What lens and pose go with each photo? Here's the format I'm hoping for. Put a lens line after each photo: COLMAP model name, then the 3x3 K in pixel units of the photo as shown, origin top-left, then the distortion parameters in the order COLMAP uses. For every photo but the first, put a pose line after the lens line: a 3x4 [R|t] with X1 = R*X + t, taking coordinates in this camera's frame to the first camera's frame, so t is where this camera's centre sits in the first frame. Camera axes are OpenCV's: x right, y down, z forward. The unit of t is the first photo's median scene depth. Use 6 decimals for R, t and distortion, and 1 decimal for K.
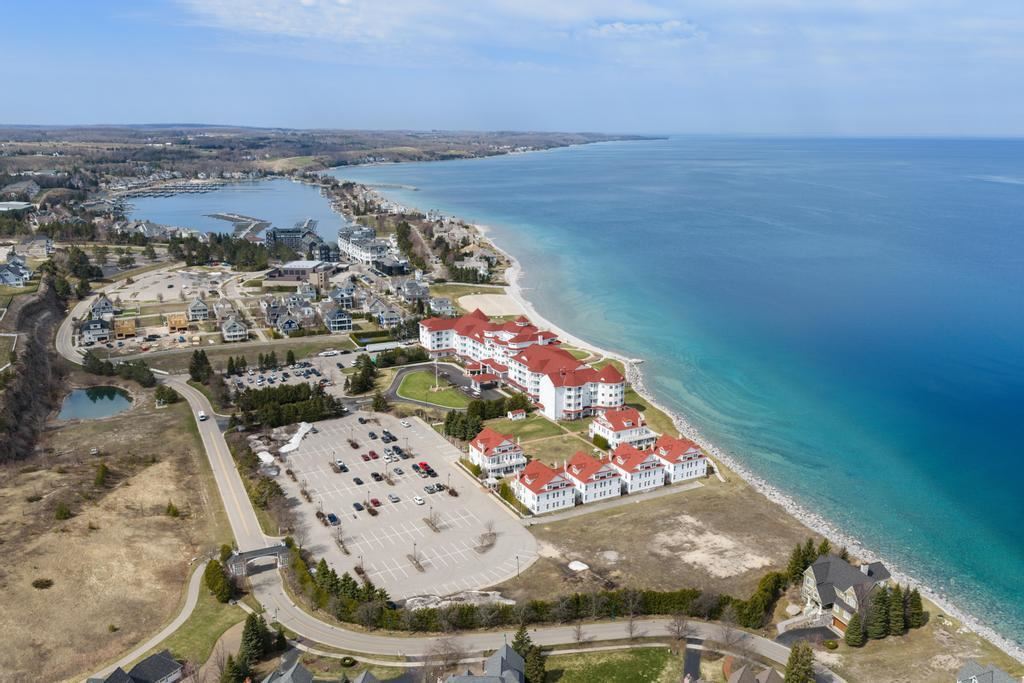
lens RADIAL K [[853.8, 0, 512.0], [0, 853.8, 341.5], [0, 0, 1]] dist [0.005606, -0.014381]
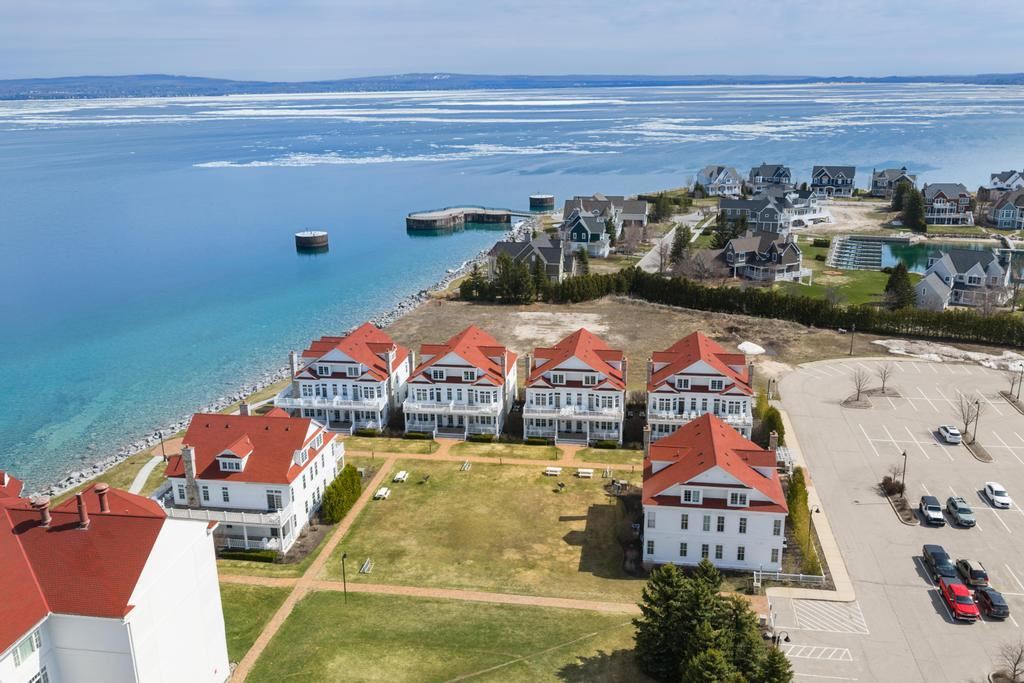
lens RADIAL K [[853.8, 0, 512.0], [0, 853.8, 341.5], [0, 0, 1]] dist [0.005606, -0.014381]
pose [[-0.798964, -0.162921, 0.578890, -0.113562], [0.159742, 0.870529, 0.465469, -0.065581], [-0.579775, 0.464366, -0.669496, 1.058212]]
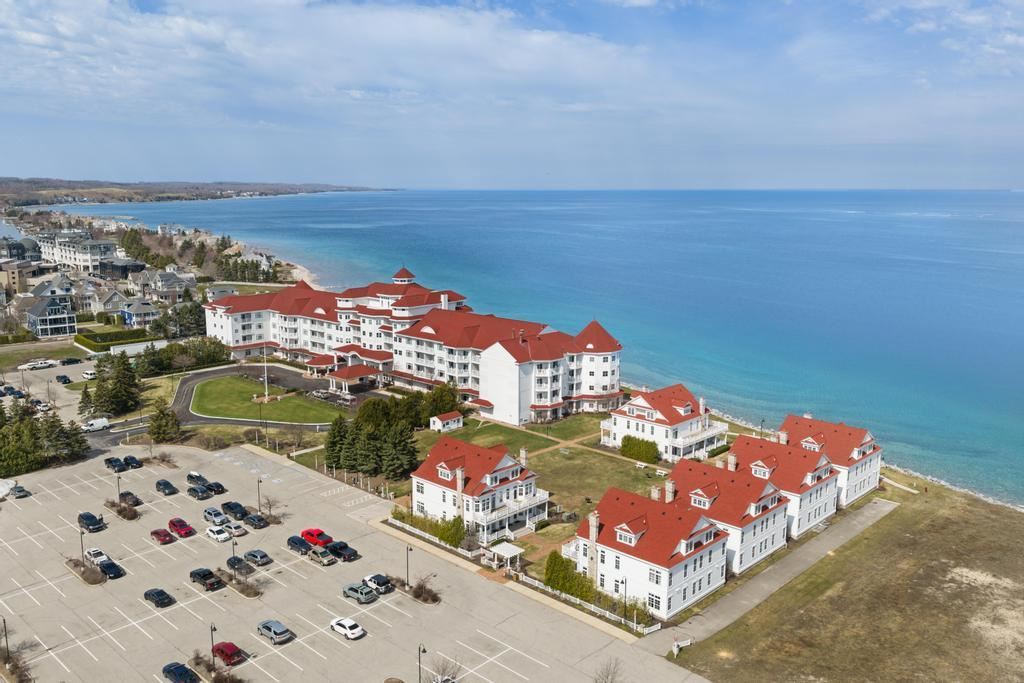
lens RADIAL K [[853.8, 0, 512.0], [0, 853.8, 341.5], [0, 0, 1]] dist [0.005606, -0.014381]
pose [[0.949585, -0.057406, 0.308208, -0.117055], [0.077889, 0.995468, -0.054560, 0.067988], [-0.303679, 0.075815, 0.949753, 0.479198]]
